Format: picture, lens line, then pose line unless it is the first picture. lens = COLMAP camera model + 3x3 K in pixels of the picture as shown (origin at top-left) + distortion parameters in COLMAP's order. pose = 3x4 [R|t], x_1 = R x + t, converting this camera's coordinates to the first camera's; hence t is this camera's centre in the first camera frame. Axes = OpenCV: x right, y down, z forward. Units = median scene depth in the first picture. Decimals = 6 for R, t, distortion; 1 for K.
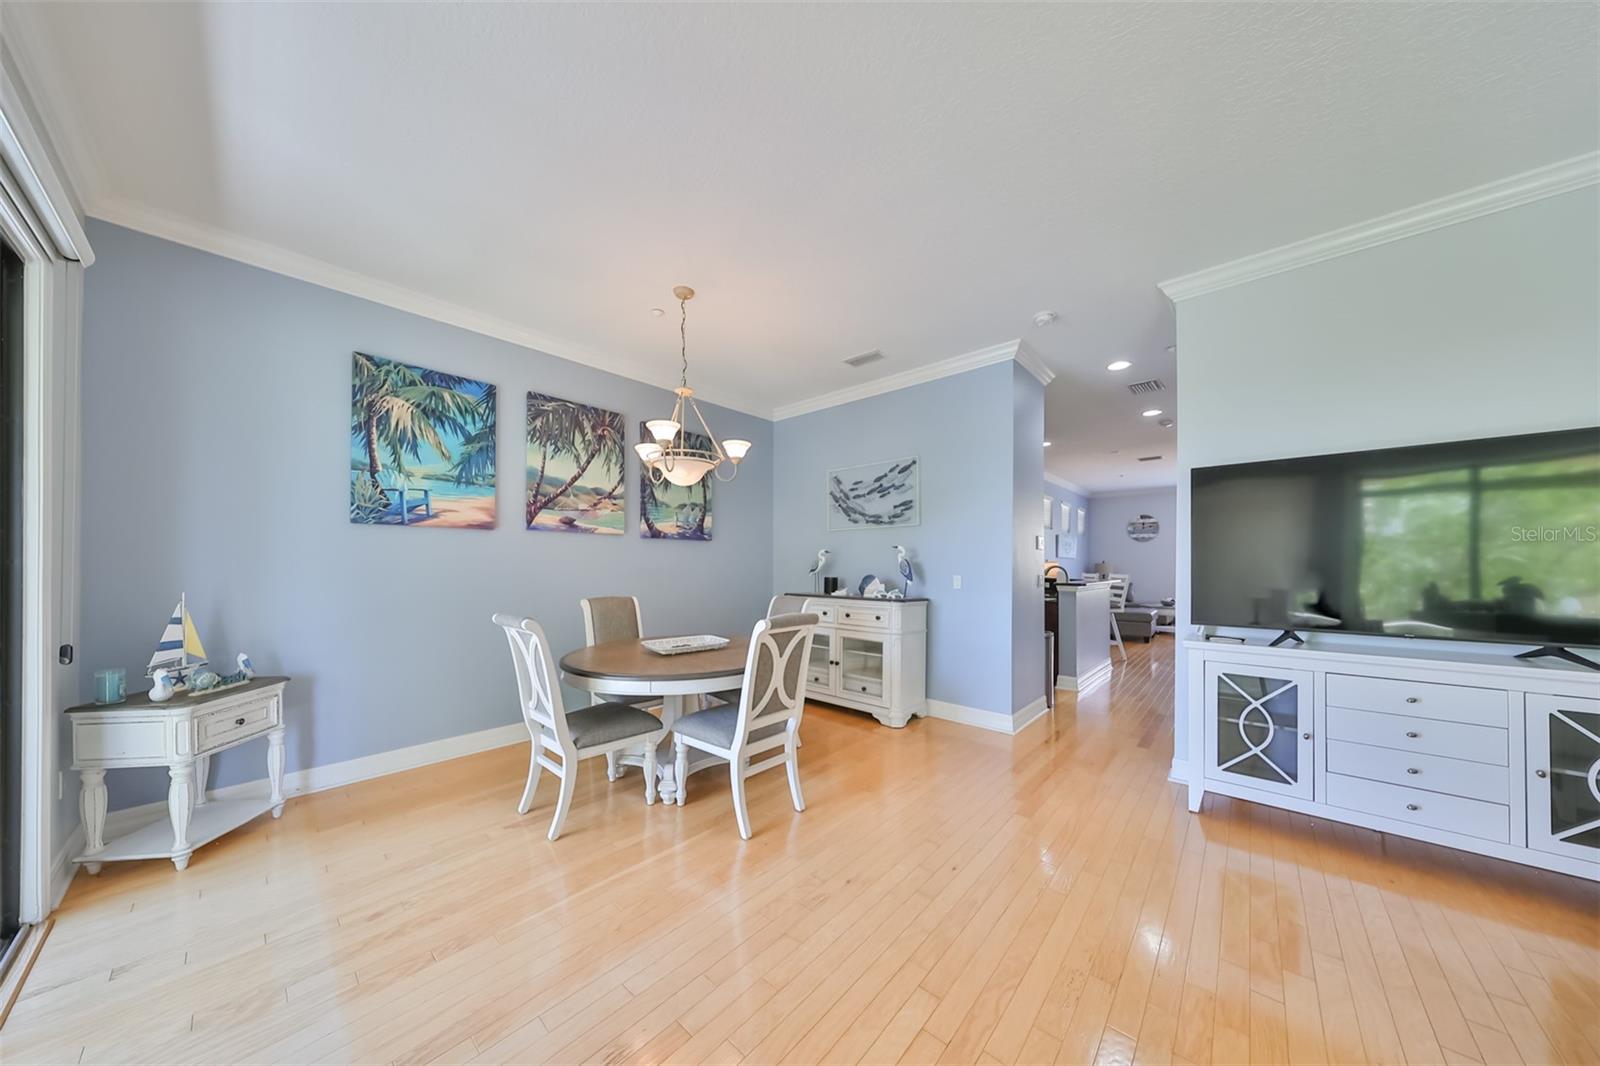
lens RADIAL K [[502.4, 0, 792.3], [0, 502.4, 564.2], [0, 0, 1]] dist [0.000038, 0.000041]
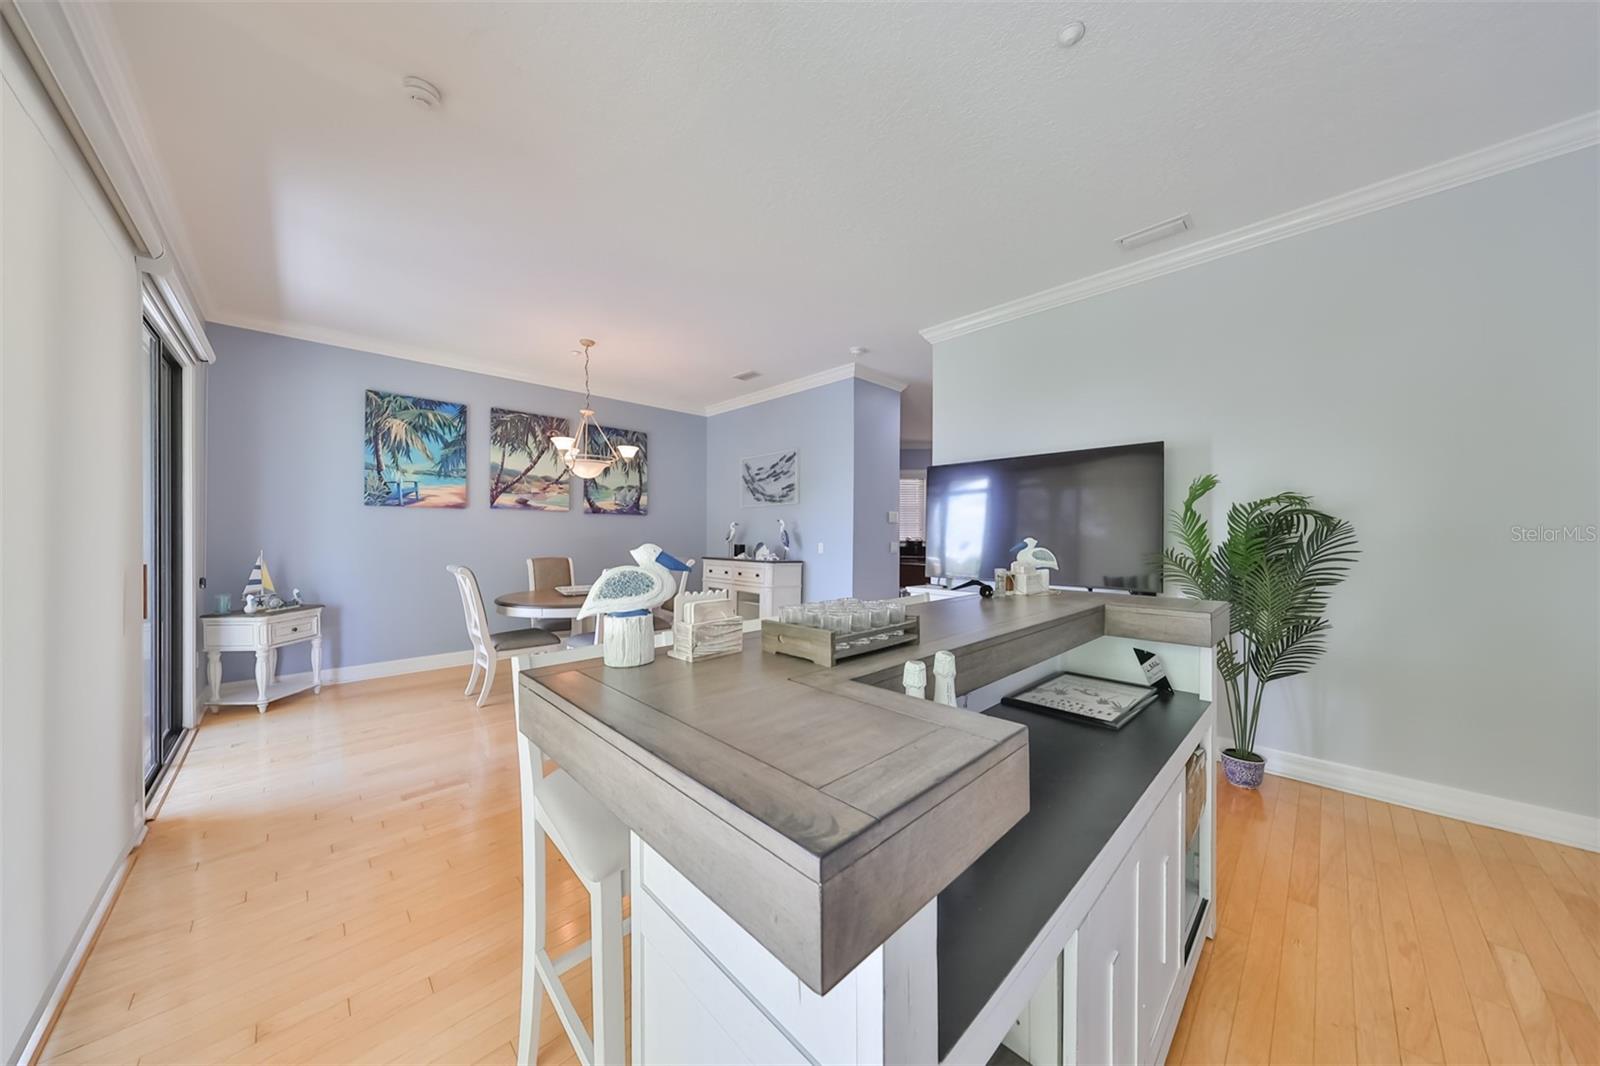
lens RADIAL K [[516.8, 0, 798.9], [0, 516.8, 537.5], [0, 0, 1]] dist [0.001579, 0.000015]
pose [[0.998084, 0.003542, -0.061767, 0.446261], [-0.003119, 0.999971, 0.006944, -0.001036], [0.061789, -0.006738, 0.998066, -0.401845]]
